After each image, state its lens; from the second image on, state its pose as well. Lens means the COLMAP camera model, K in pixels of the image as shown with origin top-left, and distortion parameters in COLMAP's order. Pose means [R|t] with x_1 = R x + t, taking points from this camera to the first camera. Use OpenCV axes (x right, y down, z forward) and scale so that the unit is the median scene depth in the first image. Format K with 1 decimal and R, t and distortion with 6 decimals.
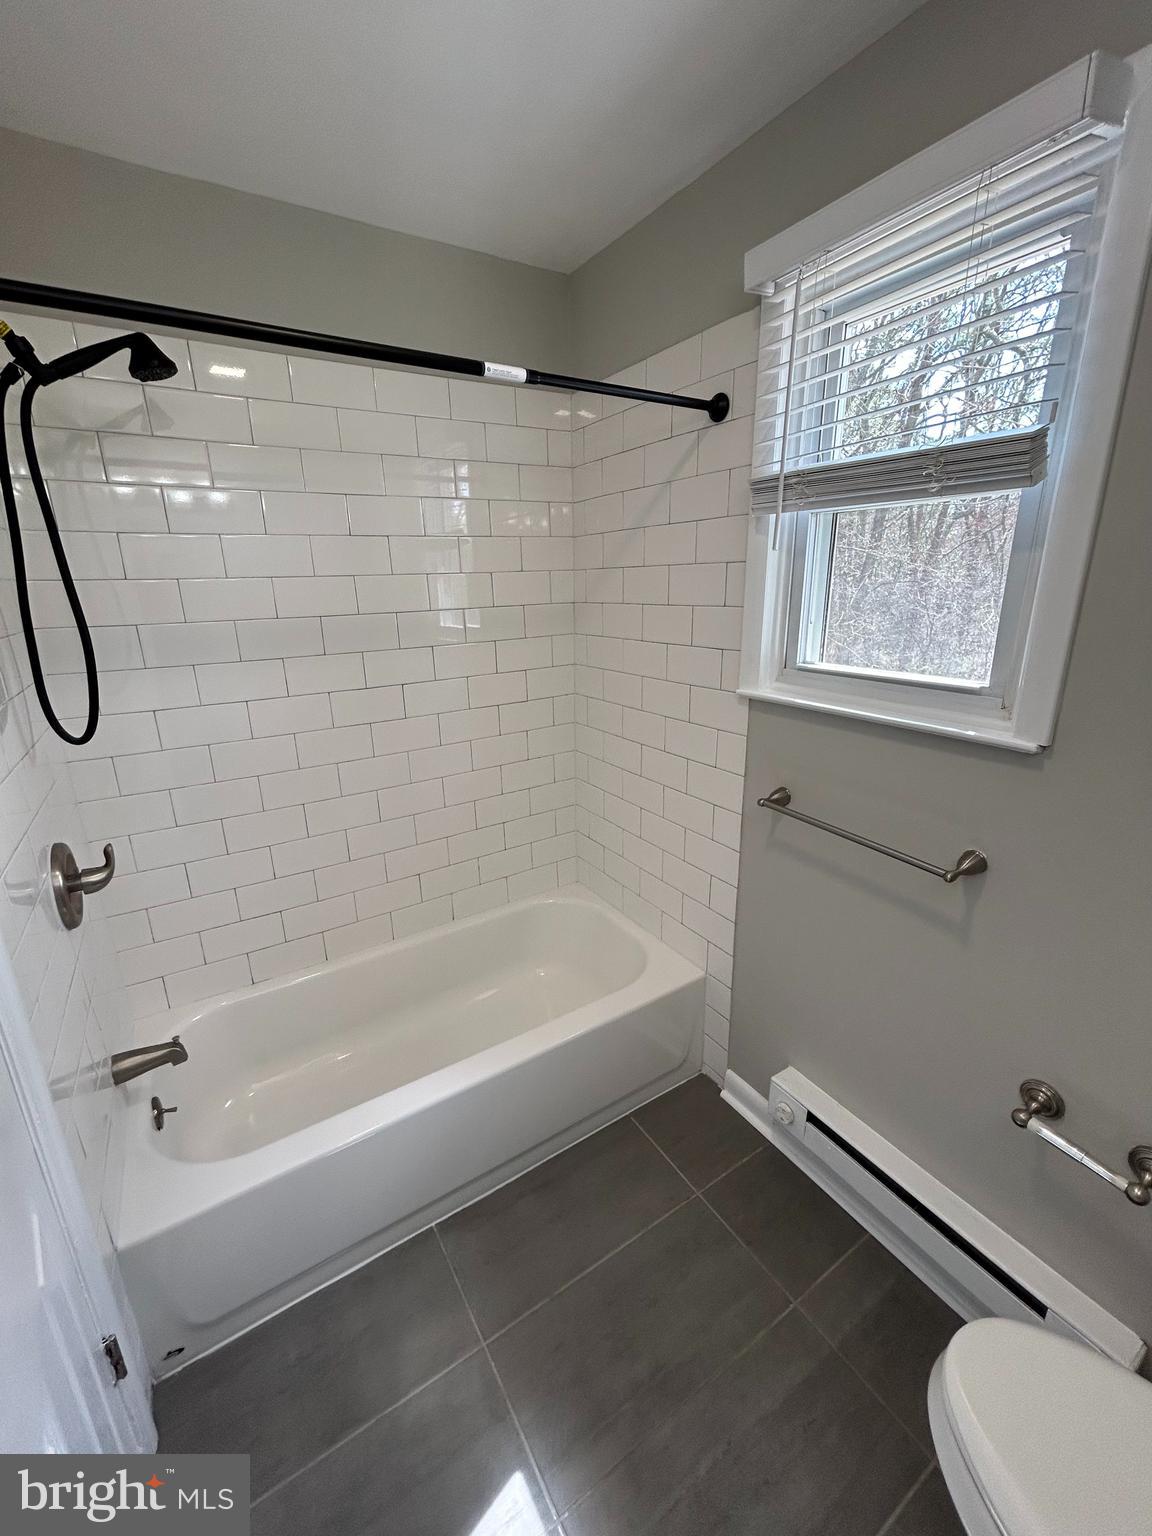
lens RADIAL K [[620.6, 0, 578.9], [0, 620.6, 761.7], [0, 0, 1]] dist [0.000989, 0.000151]
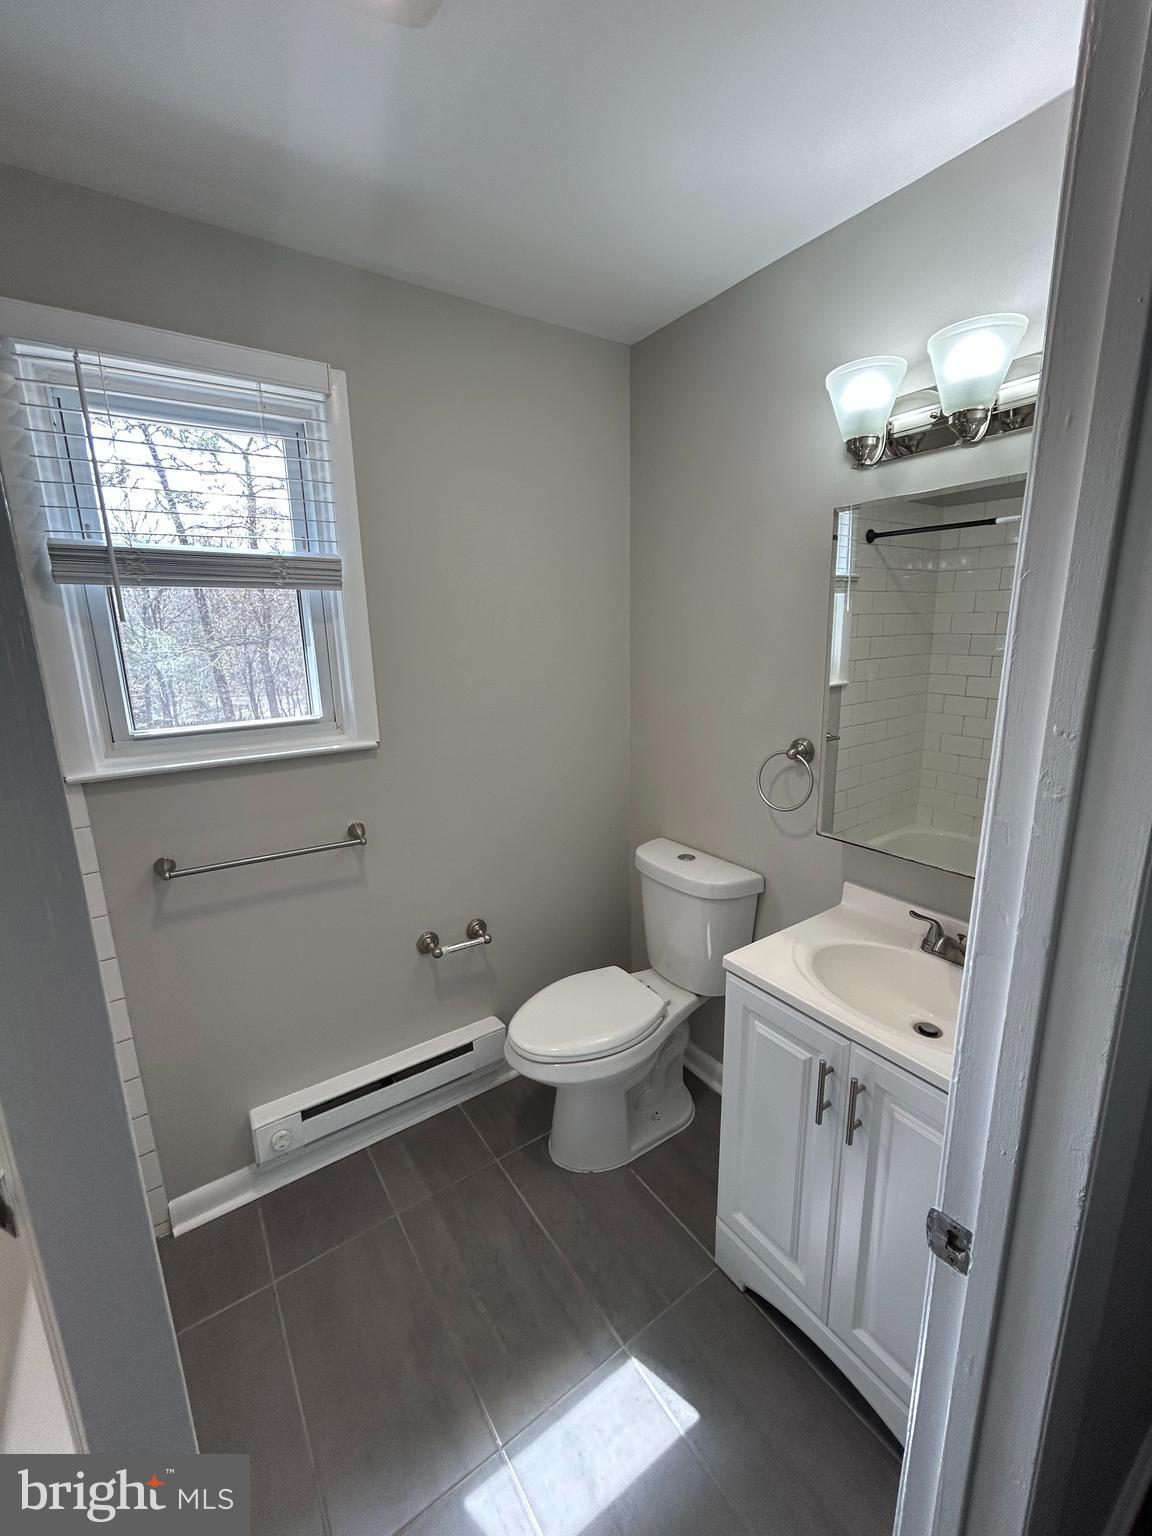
lens RADIAL K [[620.6, 0, 578.9], [0, 620.6, 761.7], [0, 0, 1]] dist [0.000989, 0.000151]
pose [[-0.039329, -0.195440, 0.979927, -0.702400], [0.300458, 0.932988, 0.198137, -0.108782], [-0.952984, 0.302219, 0.022028, 0.347837]]
